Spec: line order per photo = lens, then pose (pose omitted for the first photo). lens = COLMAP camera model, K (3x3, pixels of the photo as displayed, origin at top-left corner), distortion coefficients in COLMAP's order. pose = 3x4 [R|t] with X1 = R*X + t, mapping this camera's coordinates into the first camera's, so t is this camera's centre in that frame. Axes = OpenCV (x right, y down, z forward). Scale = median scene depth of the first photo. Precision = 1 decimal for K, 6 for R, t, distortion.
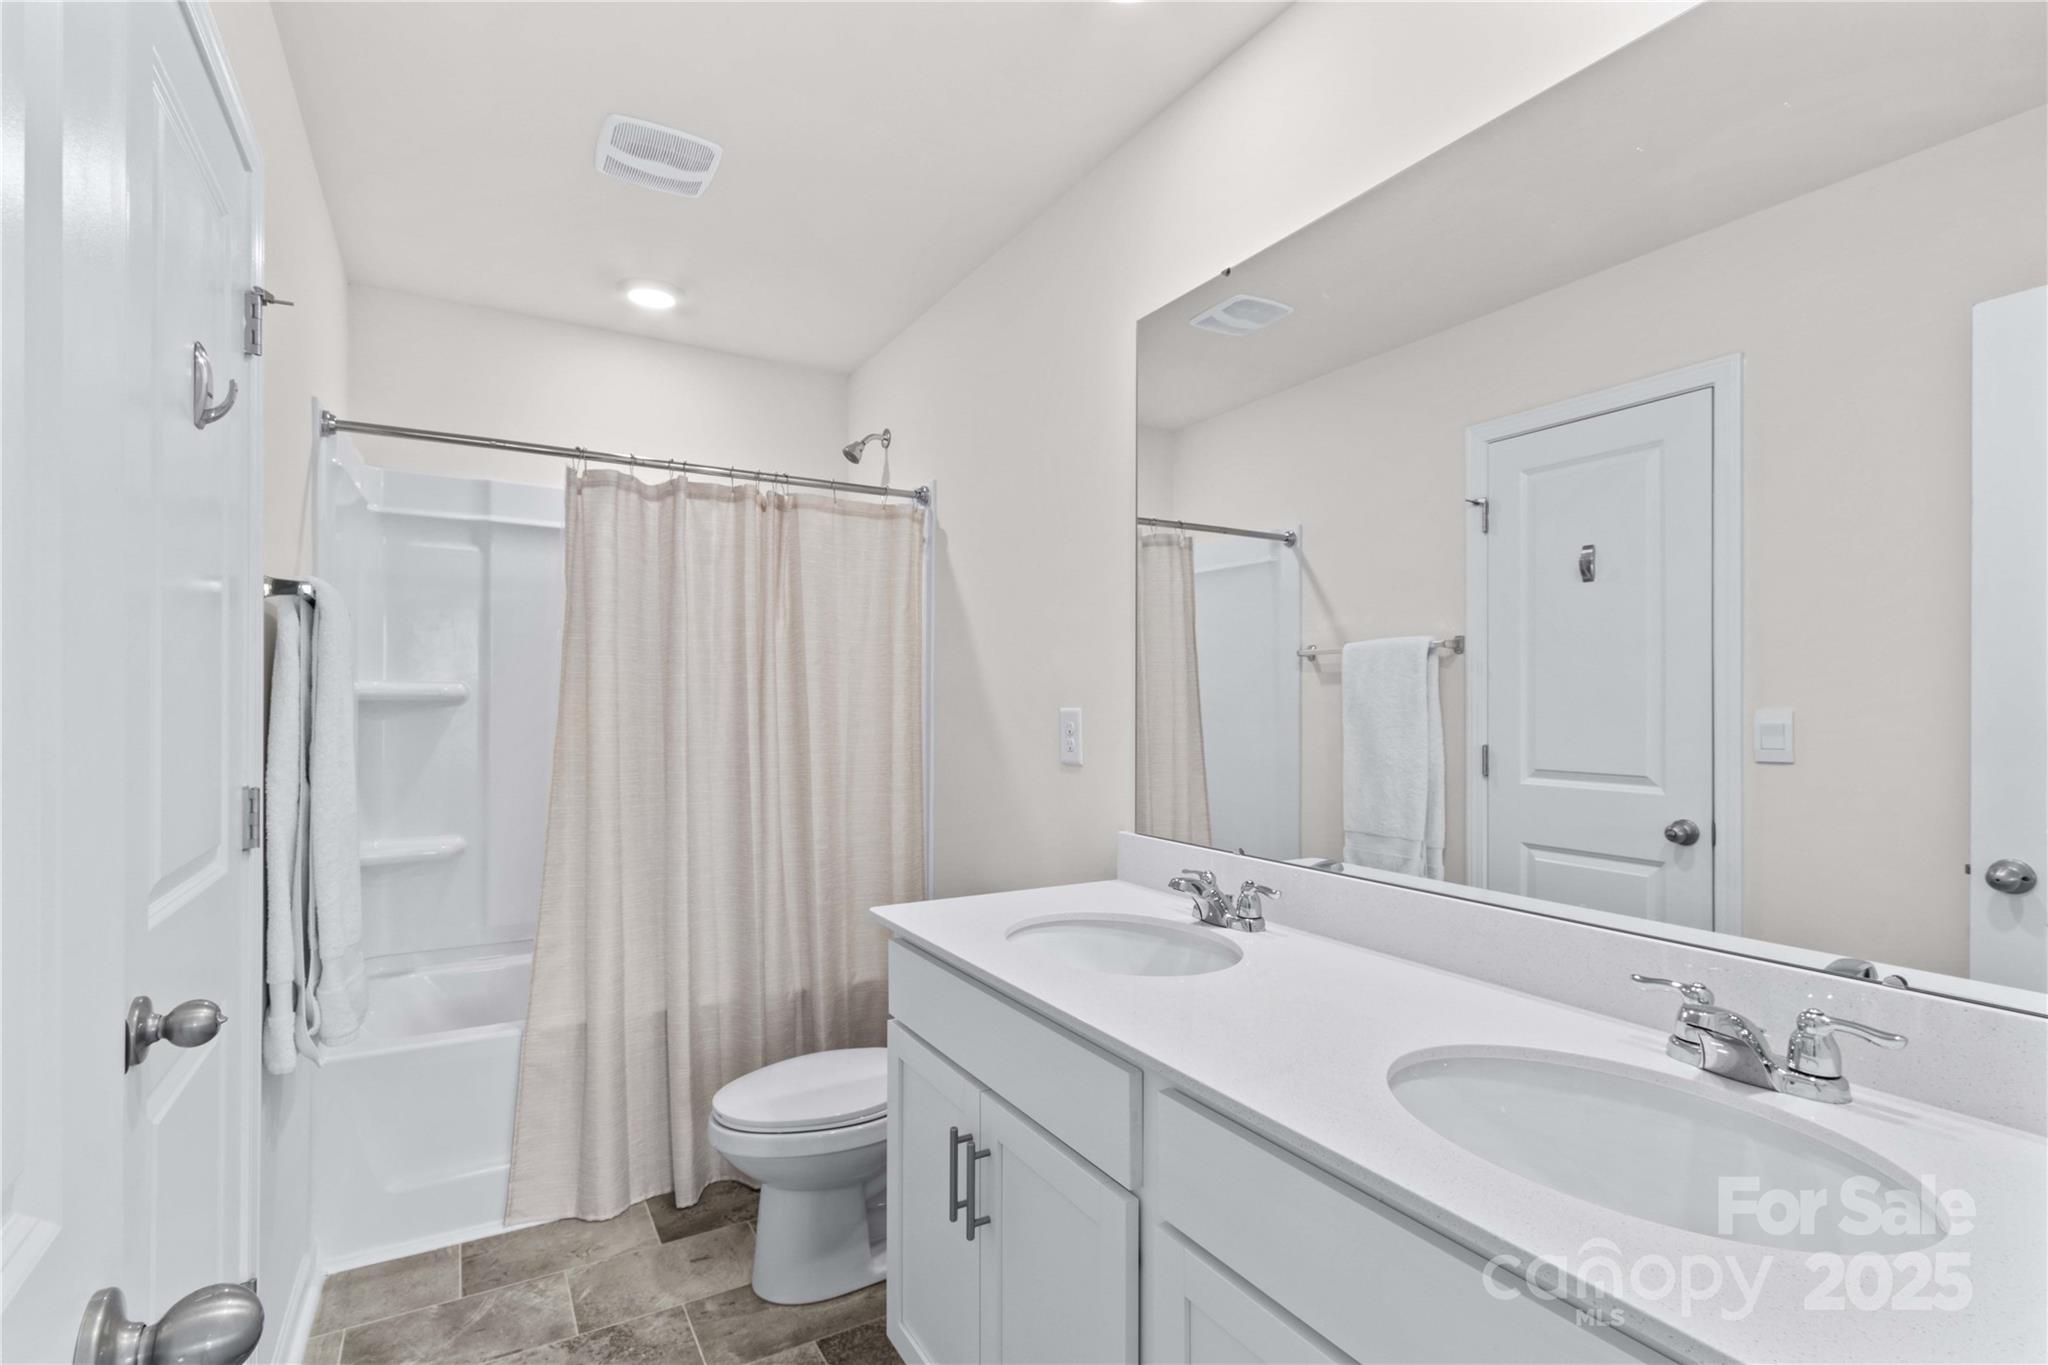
lens RADIAL K [[944.4, 0, 1019.3], [0, 944.4, 687.0], [0, 0, 1]] dist [0.002140, -0.000053]
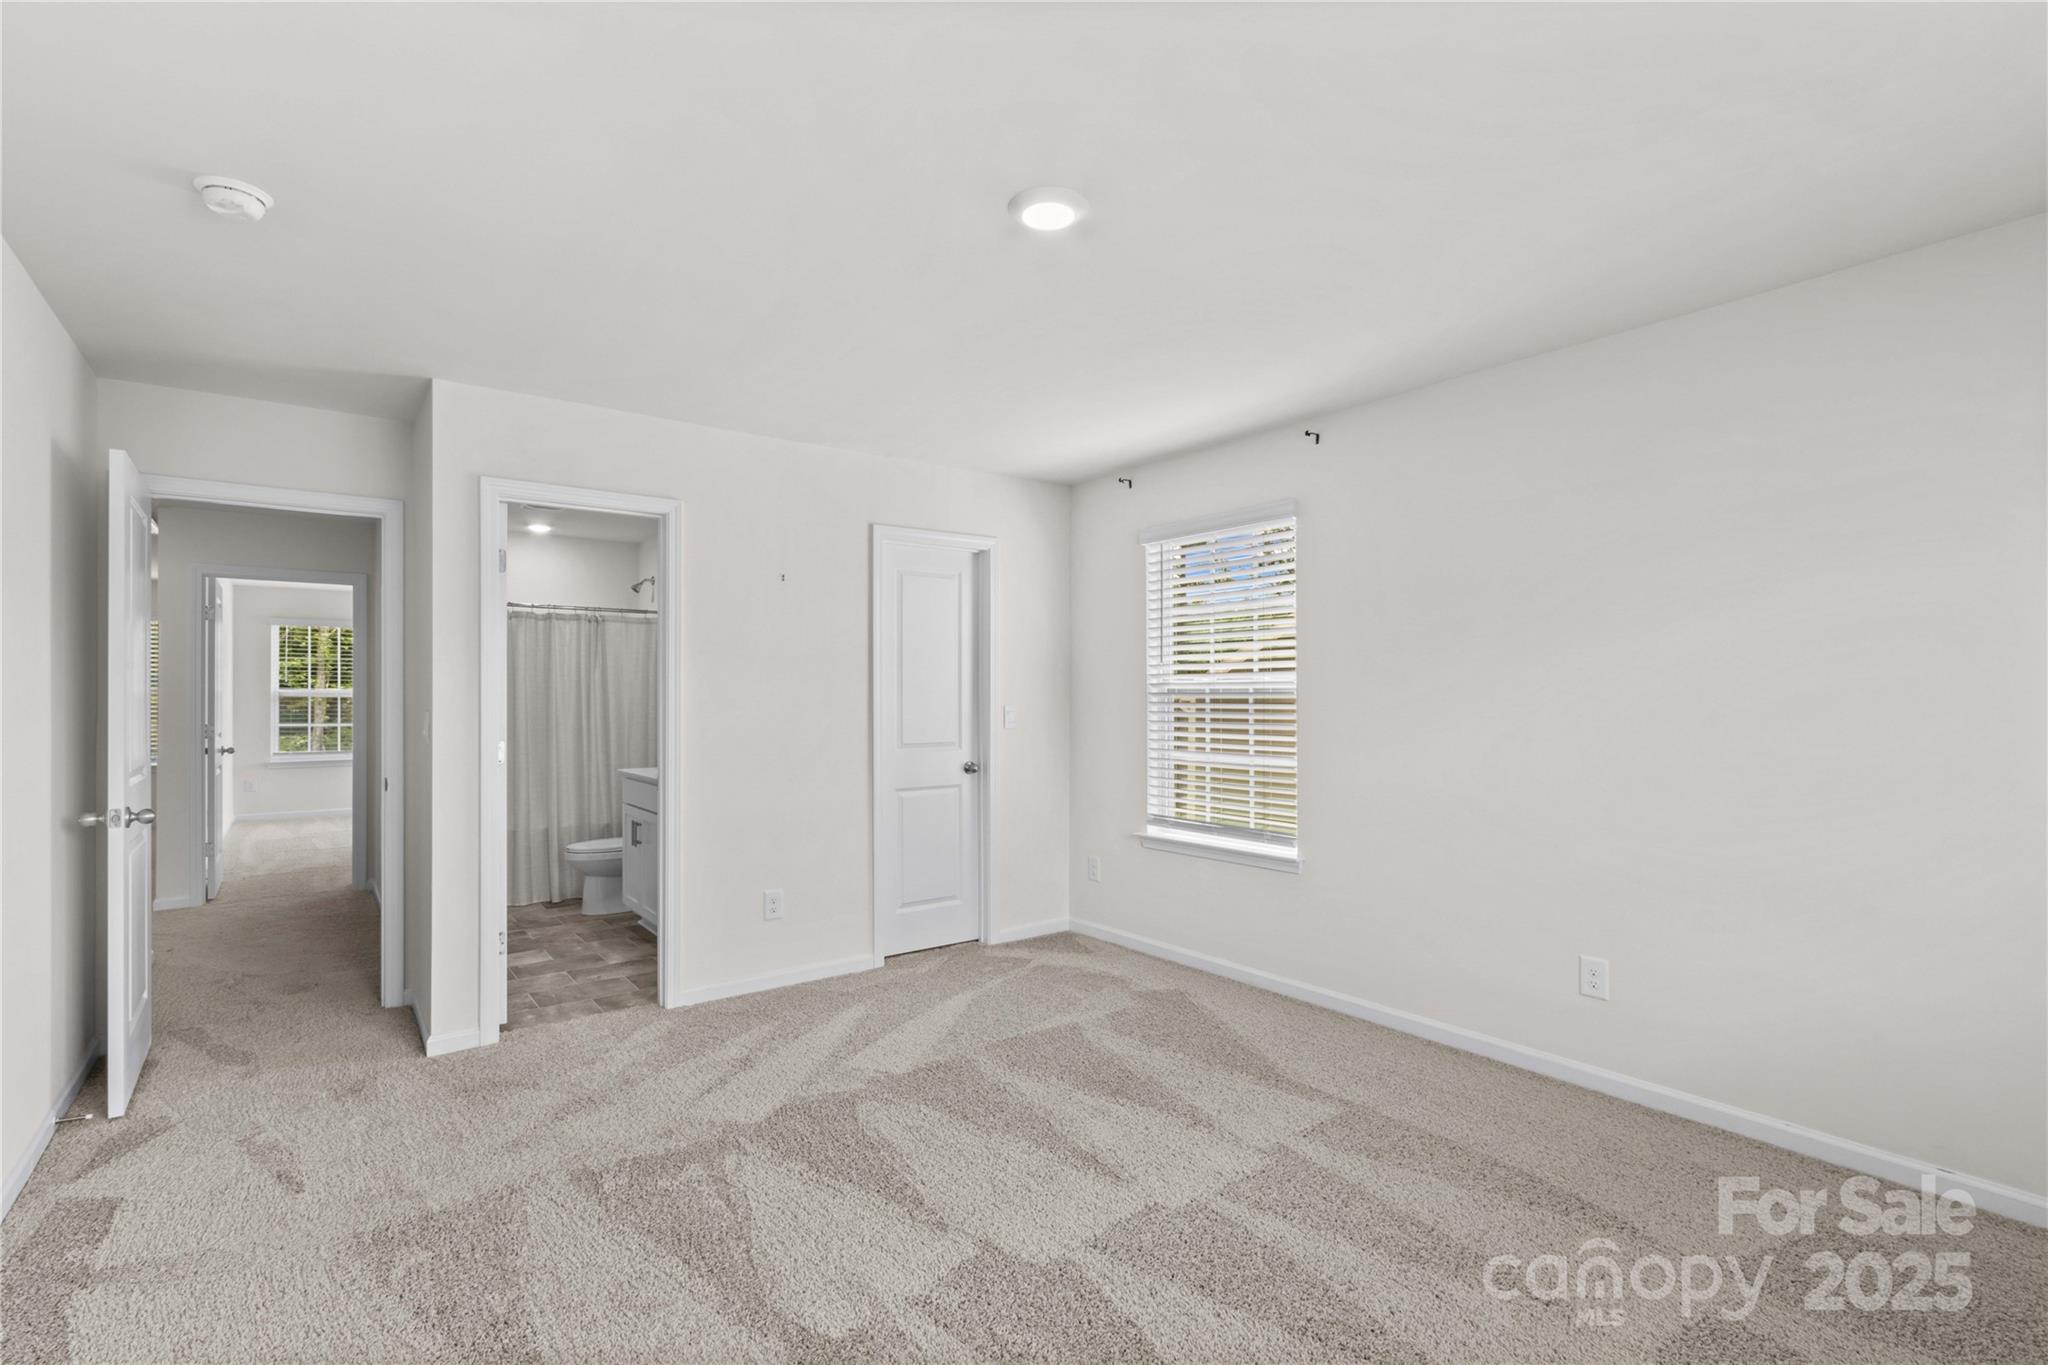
lens RADIAL K [[944.4, 0, 1030.8], [0, 944.4, 693.5], [0, 0, 1]] dist [0.002140, -0.000053]
pose [[0.991562, 0.000528, 0.129635, 0.545626], [-0.002066, 0.999929, 0.011730, -0.040411], [-0.129619, -0.011899, 0.991492, -1.571938]]
